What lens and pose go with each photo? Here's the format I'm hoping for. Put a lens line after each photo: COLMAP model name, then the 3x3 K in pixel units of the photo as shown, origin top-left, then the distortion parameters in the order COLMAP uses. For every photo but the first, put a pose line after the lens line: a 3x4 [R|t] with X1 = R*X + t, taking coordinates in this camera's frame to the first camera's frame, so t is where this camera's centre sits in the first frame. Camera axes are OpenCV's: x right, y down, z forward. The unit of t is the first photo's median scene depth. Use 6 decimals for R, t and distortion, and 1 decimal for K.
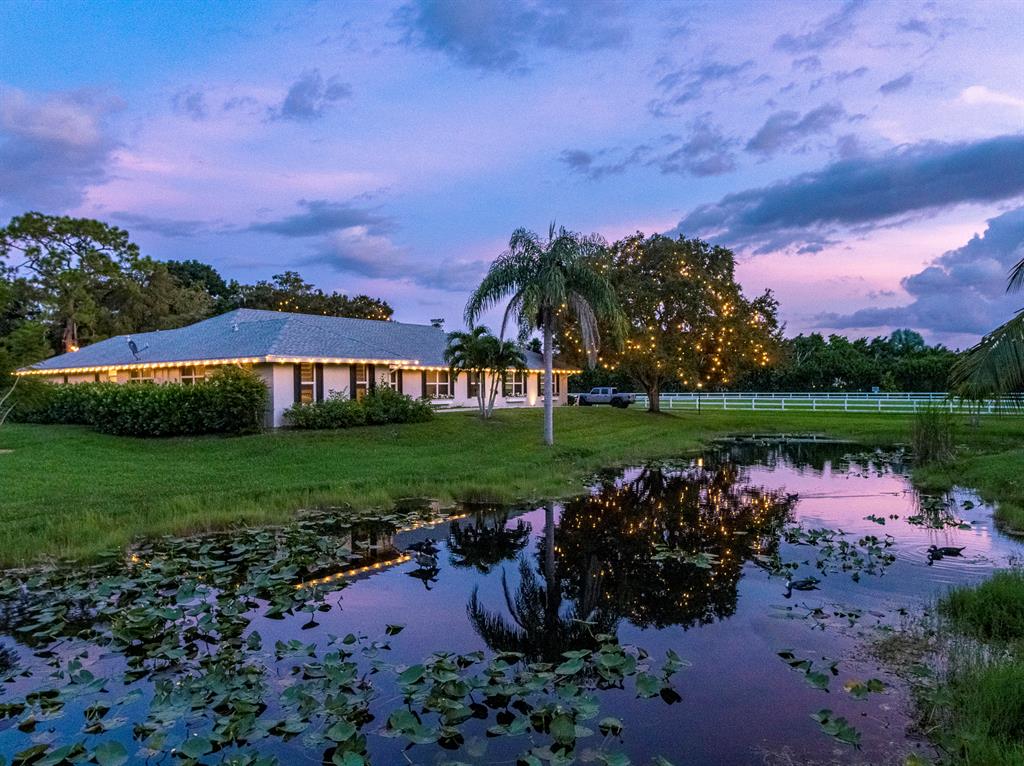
lens RADIAL K [[736.0, 0, 512.0], [0, 736.0, 383.0], [0, 0, 1]] dist [-0.000312, -0.000928]
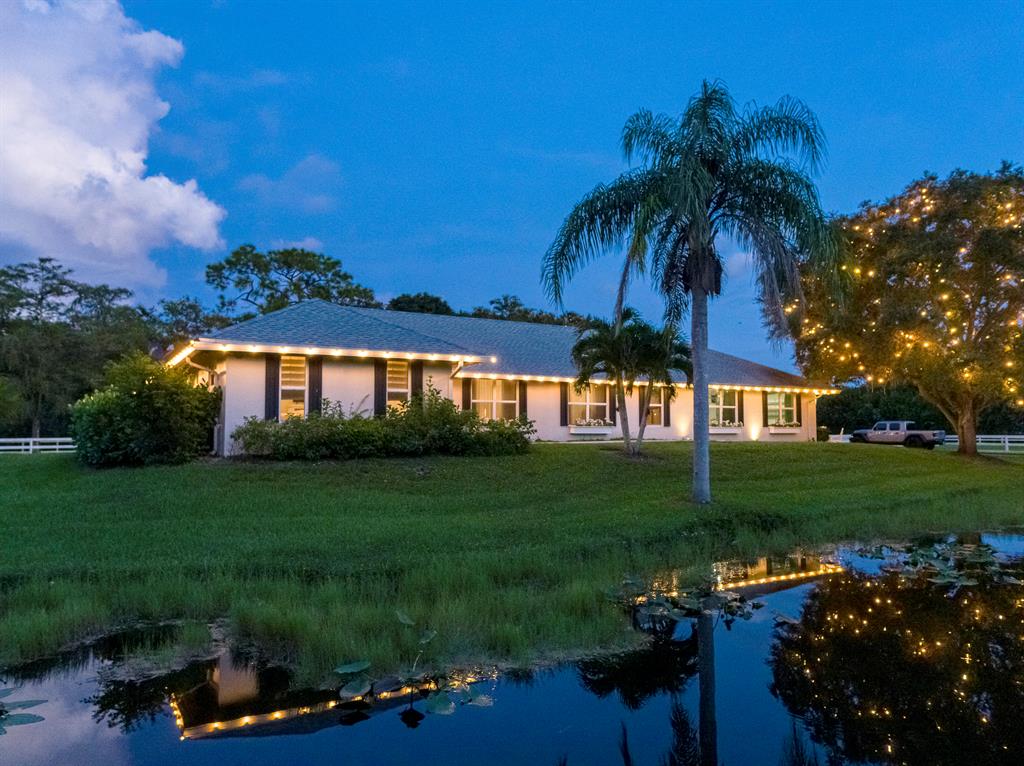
lens RADIAL K [[736.0, 0, 512.0], [0, 736.0, 383.0], [0, 0, 1]] dist [-0.000312, -0.000928]
pose [[0.923750, -0.018762, -0.382535, 0.093691], [-0.004932, 0.998134, -0.060865, 0.023150], [0.382963, 0.058111, 0.921934, 0.330899]]
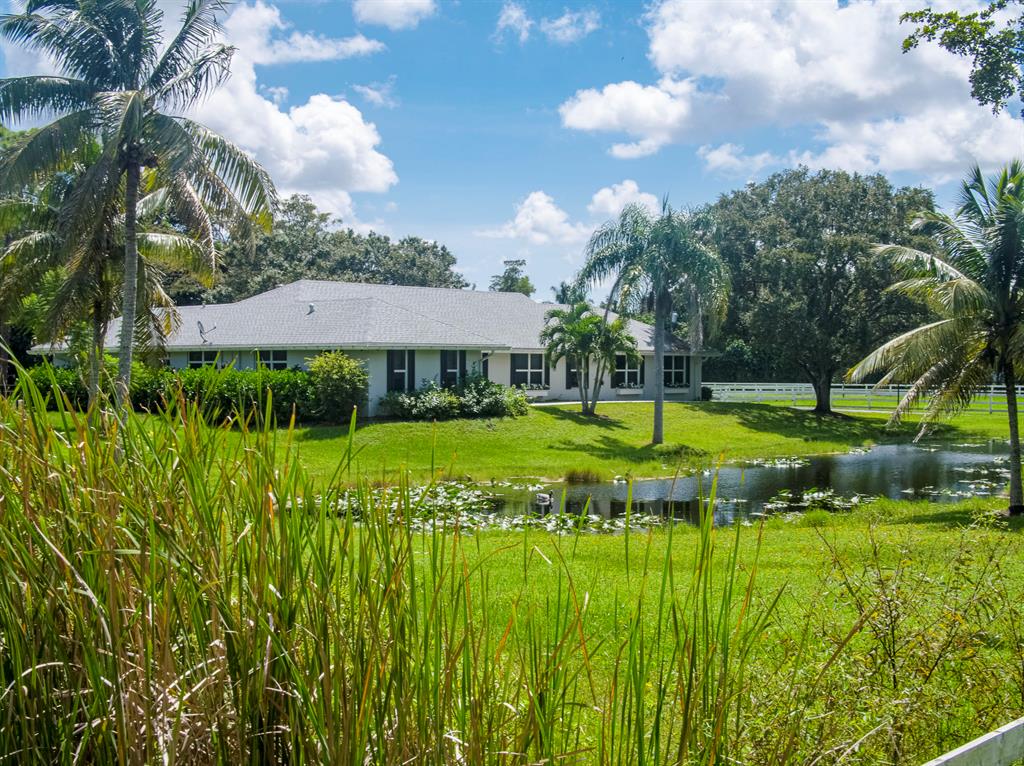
lens RADIAL K [[1446.3, 0, 512.0], [0, 1446.3, 383.0], [0, 0, 1]] dist [0.025146, 0.018811]
pose [[0.995892, 0.013733, -0.089501, 0.020649], [-0.012246, 0.999778, 0.017138, -0.011964], [0.089717, -0.015971, 0.995839, -0.555014]]
